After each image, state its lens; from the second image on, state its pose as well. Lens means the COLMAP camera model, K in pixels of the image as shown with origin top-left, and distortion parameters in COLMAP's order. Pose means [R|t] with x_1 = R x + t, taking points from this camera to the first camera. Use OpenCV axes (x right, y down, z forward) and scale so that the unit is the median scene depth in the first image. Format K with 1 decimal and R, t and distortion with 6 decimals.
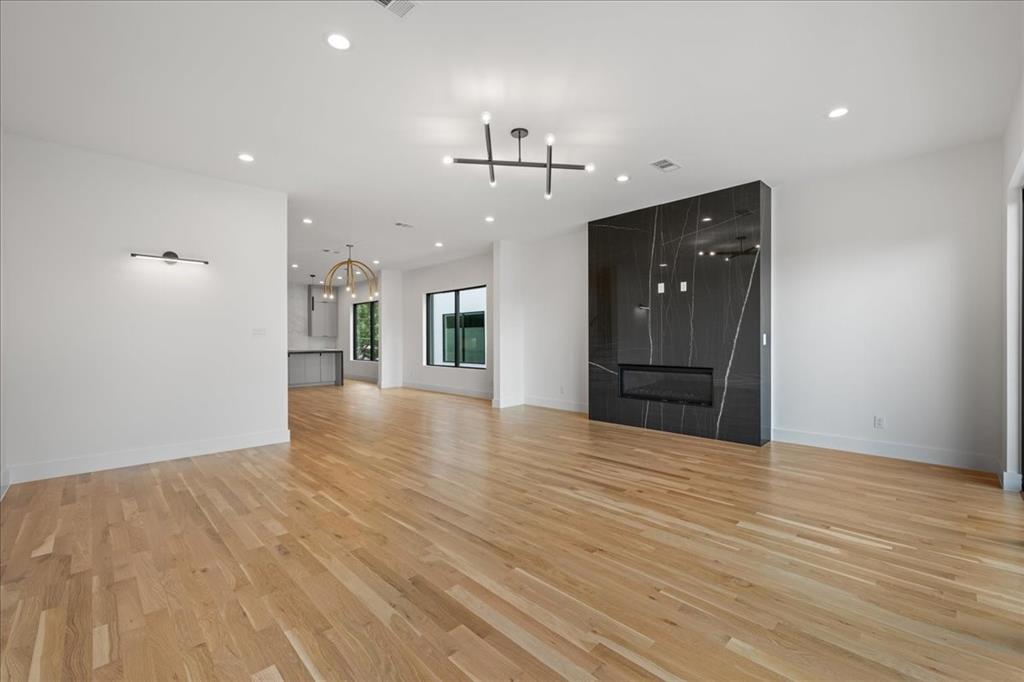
lens RADIAL K [[409.5, 0, 515.4], [0, 409.5, 341.8], [0, 0, 1]] dist [0.000421, -0.000079]
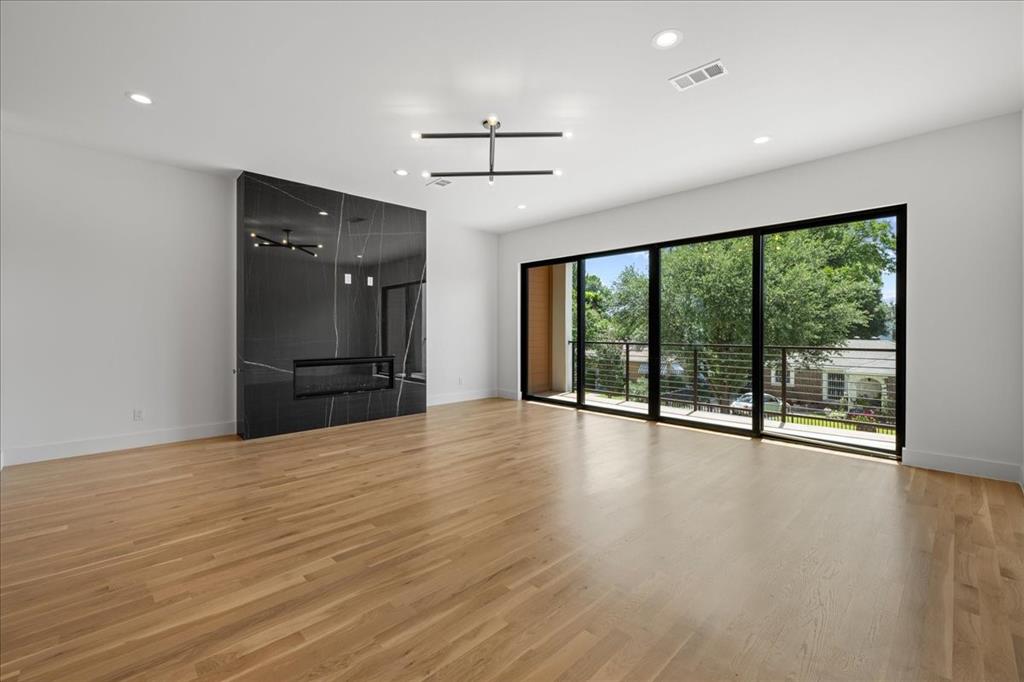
lens RADIAL K [[409.5, 0, 515.2], [0, 409.5, 336.2], [0, 0, 1]] dist [0.000421, -0.000079]
pose [[0.053240, -0.009824, 0.998533, -0.667308], [0.001306, 0.999951, 0.009768, -0.002565], [-0.998581, 0.000784, 0.053250, 0.602162]]
